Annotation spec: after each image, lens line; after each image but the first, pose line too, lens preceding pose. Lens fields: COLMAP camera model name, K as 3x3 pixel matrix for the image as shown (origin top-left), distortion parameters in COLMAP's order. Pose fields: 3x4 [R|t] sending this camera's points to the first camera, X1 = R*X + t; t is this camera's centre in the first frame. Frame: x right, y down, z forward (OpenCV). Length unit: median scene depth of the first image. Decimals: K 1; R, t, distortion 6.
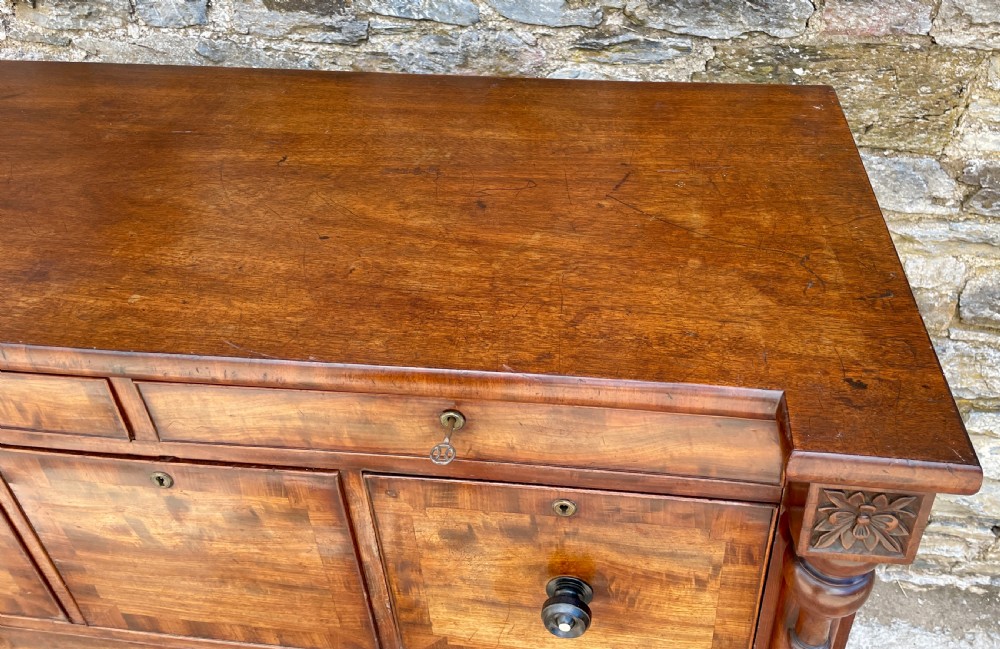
lens RADIAL K [[832.4, 0, 560.9], [0, 832.4, 229.7], [0, 0, 1]] dist [0.080871, -0.105596]
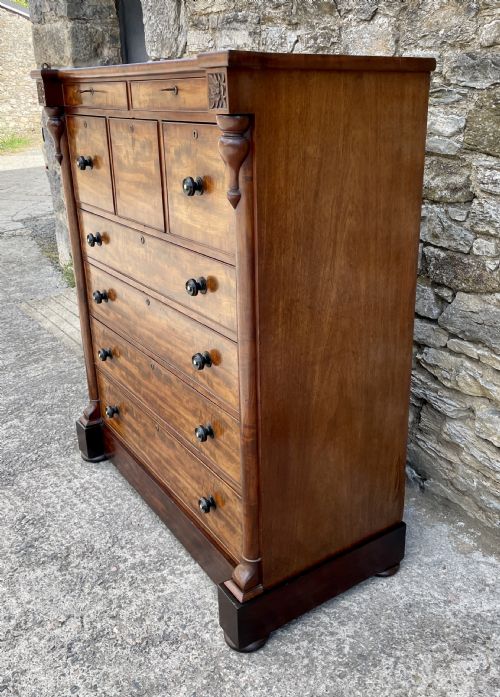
lens RADIAL K [[656.5, 0, 282.8], [0, 656.5, 320.4], [0, 0, 1]] dist [0.035020, 0.000000]
pose [[0.672542, 0.257304, -0.693889, 1.012594], [-0.423370, 0.902799, -0.075574, 0.503757], [0.606997, 0.344598, 0.716105, -0.093215]]
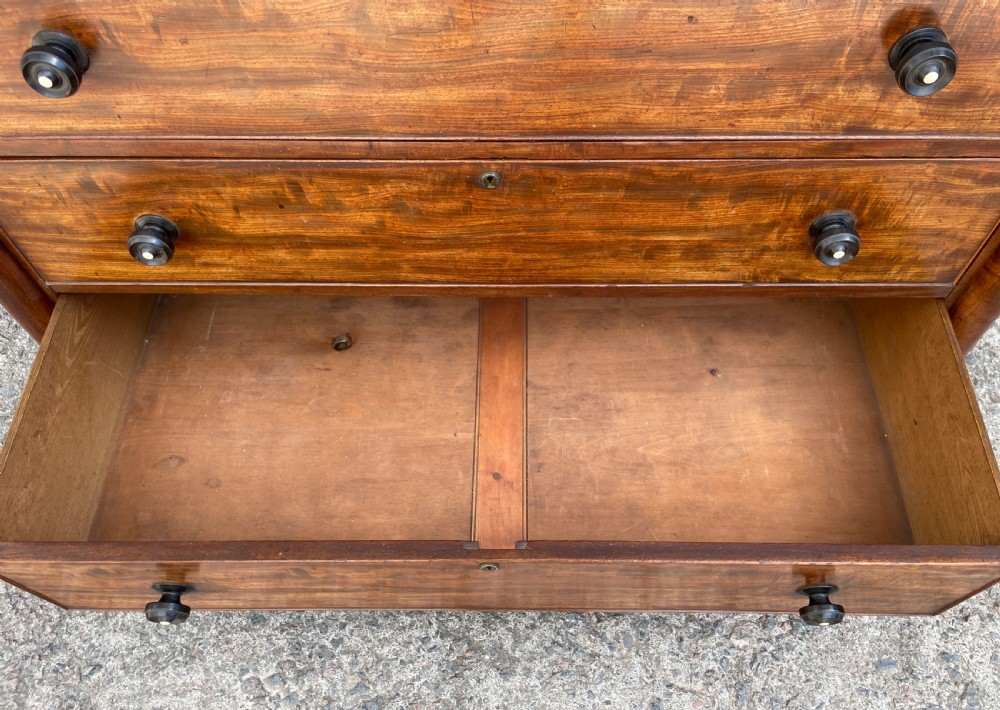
lens RADIAL K [[767.5, 0, 511.1], [0, 767.5, 367.1], [0, 0, 1]] dist [0.068786, -0.098013]
pose [[0.994577, -0.083036, 0.062622, -0.291866], [0.052171, 0.919218, 0.390277, 0.519429], [-0.089970, -0.384894, 0.918565, 0.279165]]
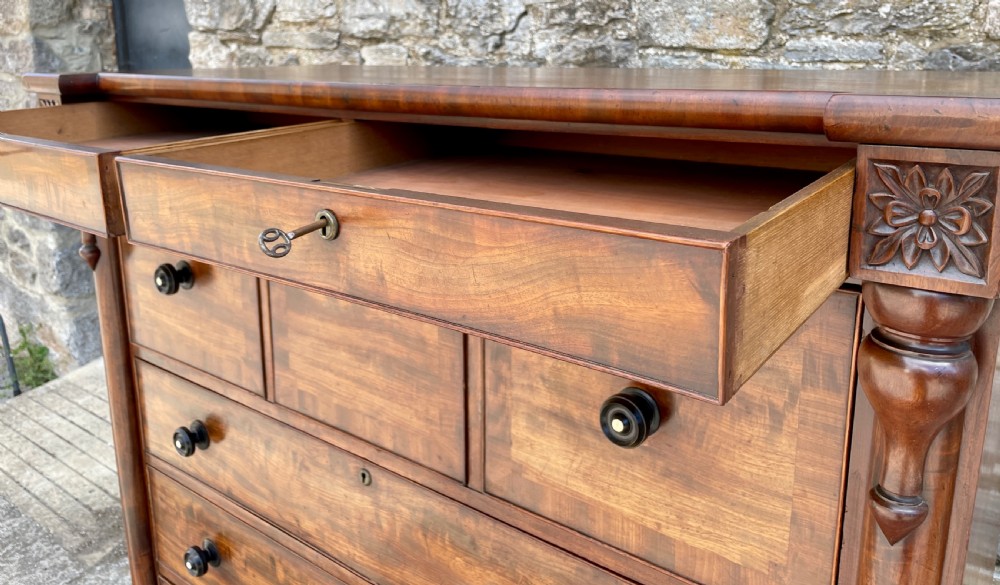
lens RADIAL K [[769.4, 0, 492.7], [0, 769.4, 212.8], [0, 0, 1]] dist [0.074756, -0.109259]
pose [[0.855312, 0.121825, -0.503586, 0.169090], [-0.300595, 0.908337, -0.290803, 0.314205], [0.421999, 0.400103, 0.813532, 0.073380]]
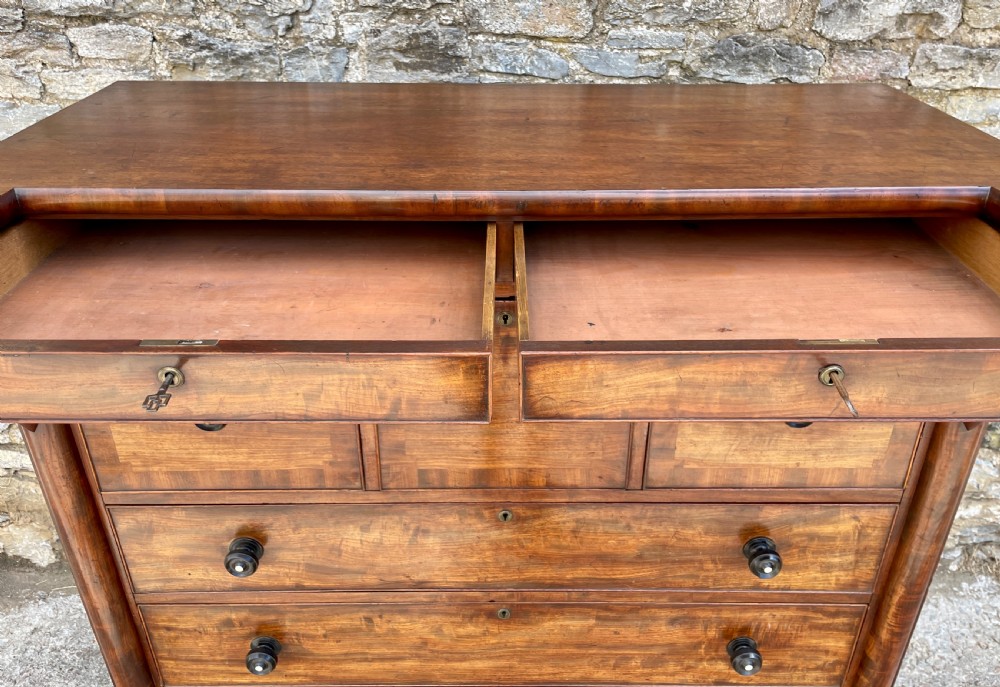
lens RADIAL K [[771.7, 0, 509.6], [0, 771.7, 314.1], [0, 0, 1]] dist [0.078800, -0.110378]
pose [[0.992261, -0.035895, 0.118869, -0.348806], [0.048386, 0.993407, -0.103928, 0.237411], [-0.114355, 0.108875, 0.987456, -0.122136]]
